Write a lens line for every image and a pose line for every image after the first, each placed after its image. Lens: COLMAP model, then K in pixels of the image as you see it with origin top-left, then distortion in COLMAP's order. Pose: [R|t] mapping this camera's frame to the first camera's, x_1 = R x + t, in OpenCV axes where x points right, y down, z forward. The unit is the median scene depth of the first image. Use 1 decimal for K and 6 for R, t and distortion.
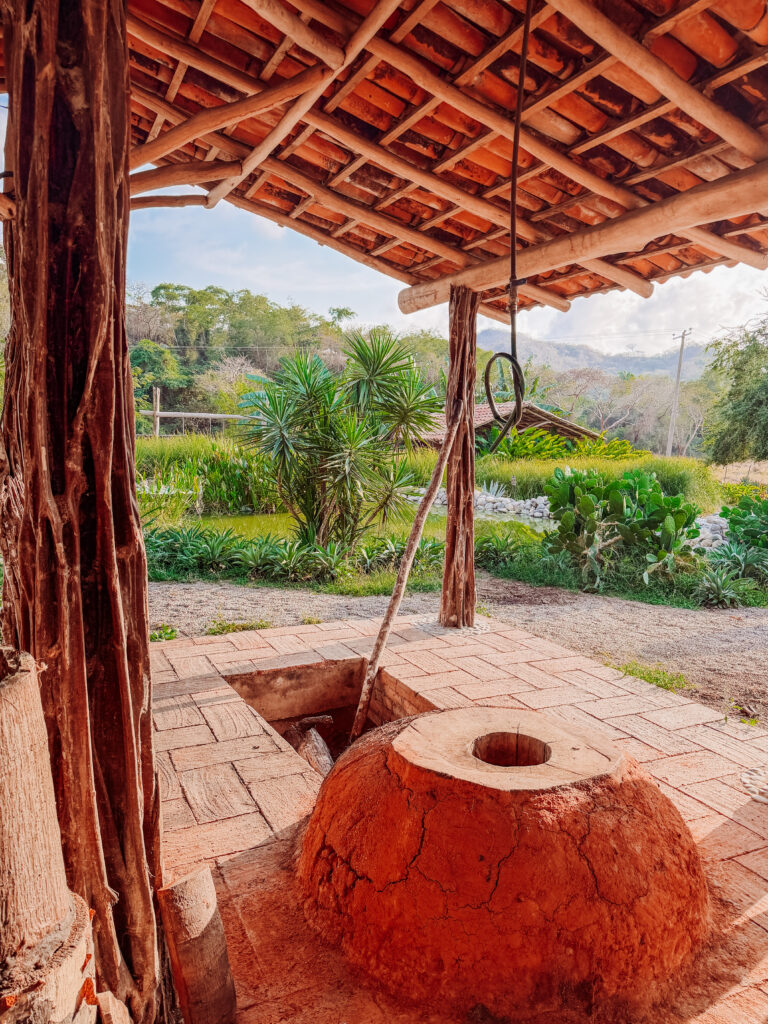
lens RADIAL K [[743.1, 0, 384.0], [0, 743.1, 512.0], [0, 0, 1]] dist [0.127707, -0.233078]
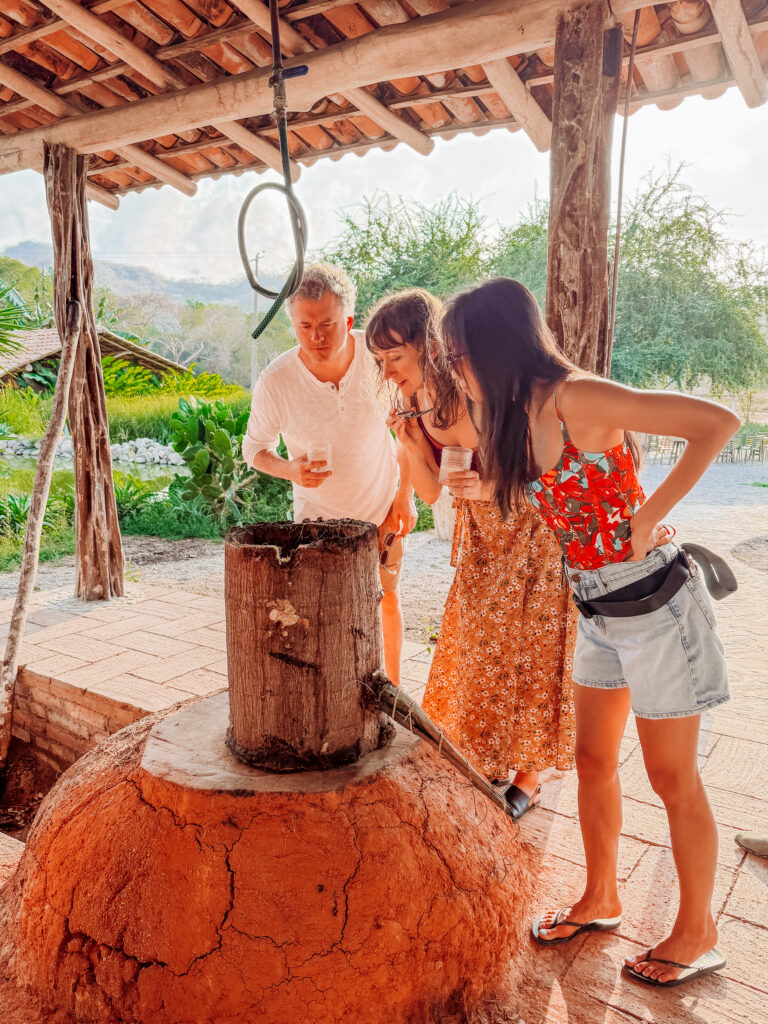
lens RADIAL K [[817.6, 0, 361.3], [0, 817.6, 564.3], [0, 0, 1]] dist [0.099024, -0.148597]
pose [[0.879557, -0.124244, 0.459286, -0.064037], [0.064973, 0.987625, 0.142741, 0.010381], [-0.471337, -0.095708, 0.876745, 0.109255]]
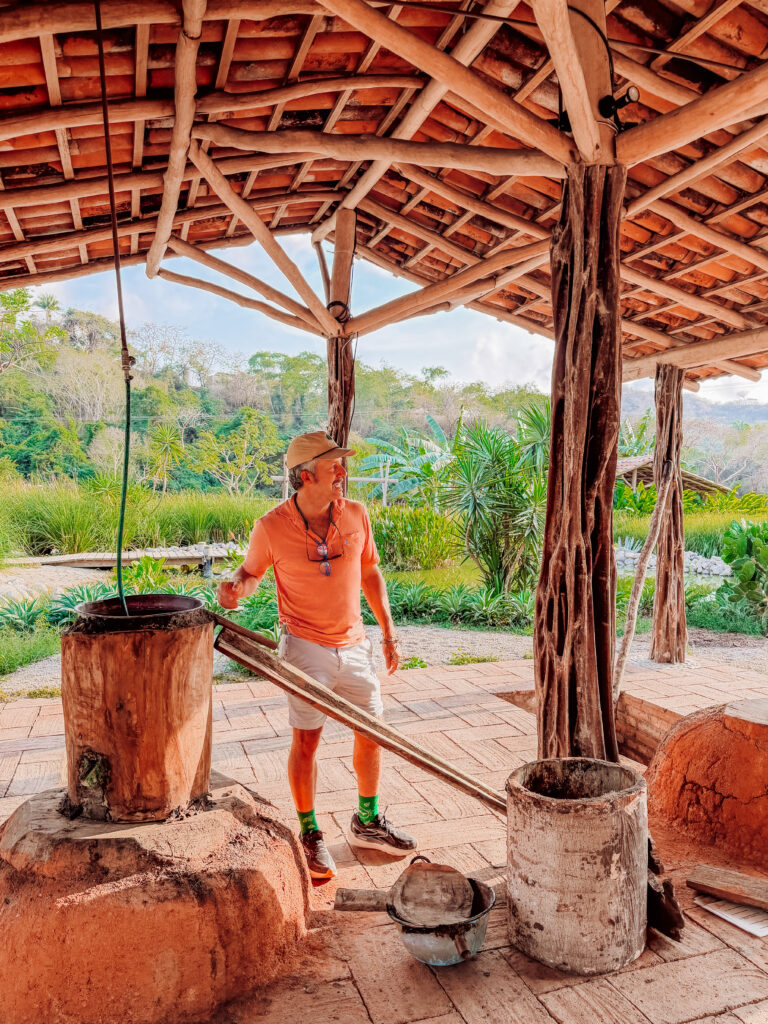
lens RADIAL K [[767.4, 0, 382.5], [0, 767.4, 525.7], [0, 0, 1]] dist [0.078301, -0.146050]
pose [[0.991939, -0.017059, -0.125561, -0.193909], [0.009154, 0.997954, -0.063272, 0.020398], [0.126383, 0.061612, 0.990066, -0.231884]]
